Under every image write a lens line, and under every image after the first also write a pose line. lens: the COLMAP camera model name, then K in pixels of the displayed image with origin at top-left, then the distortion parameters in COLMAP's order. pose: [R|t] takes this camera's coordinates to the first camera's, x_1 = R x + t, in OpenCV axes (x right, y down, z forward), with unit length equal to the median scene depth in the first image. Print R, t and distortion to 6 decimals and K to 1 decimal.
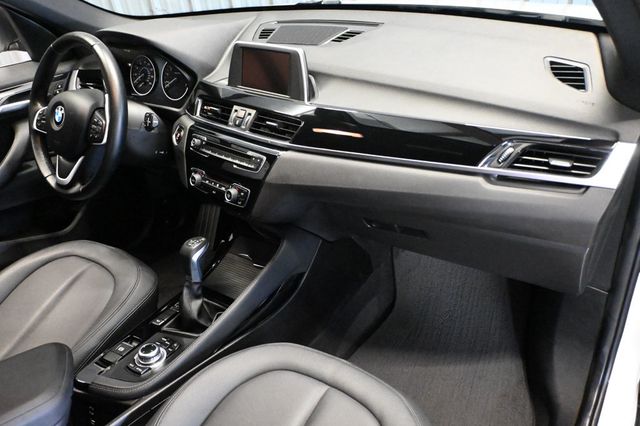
lens RADIAL K [[525.2, 0, 319.0], [0, 525.2, 215.7], [0, 0, 1]] dist [0.003739, -0.007886]
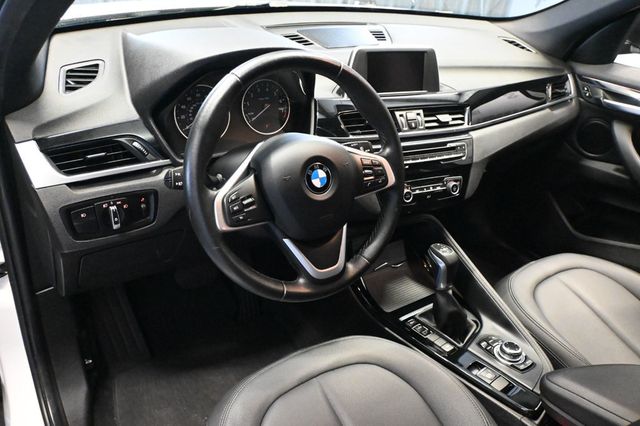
lens RADIAL K [[525.2, 0, 319.2], [0, 525.2, 211.0], [0, 0, 1]] dist [0.003739, -0.007886]
pose [[0.337655, -0.349725, 0.873889, -1.121844], [0.353521, 0.907564, 0.226607, -0.311861], [-0.872360, 0.232423, 0.430079, 0.747584]]
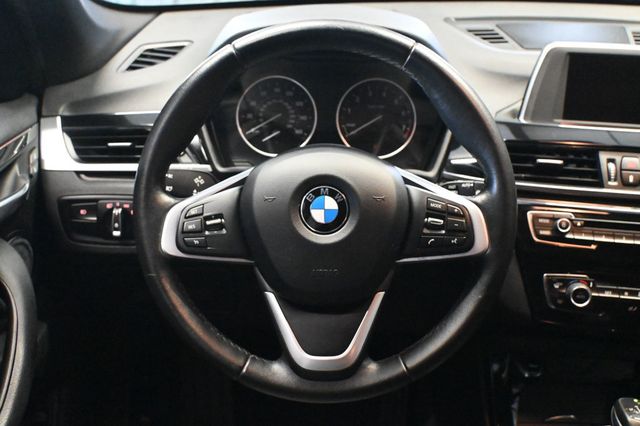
lens RADIAL K [[720.8, 0, 319.2], [0, 720.8, 211.7], [0, 0, 1]] dist [-0.020617, 0.000000]
pose [[0.812501, -0.125433, 0.569305, -0.854972], [0.201079, 0.976945, -0.071728, -0.152081], [-0.547183, 0.172754, 0.818991, 0.543814]]
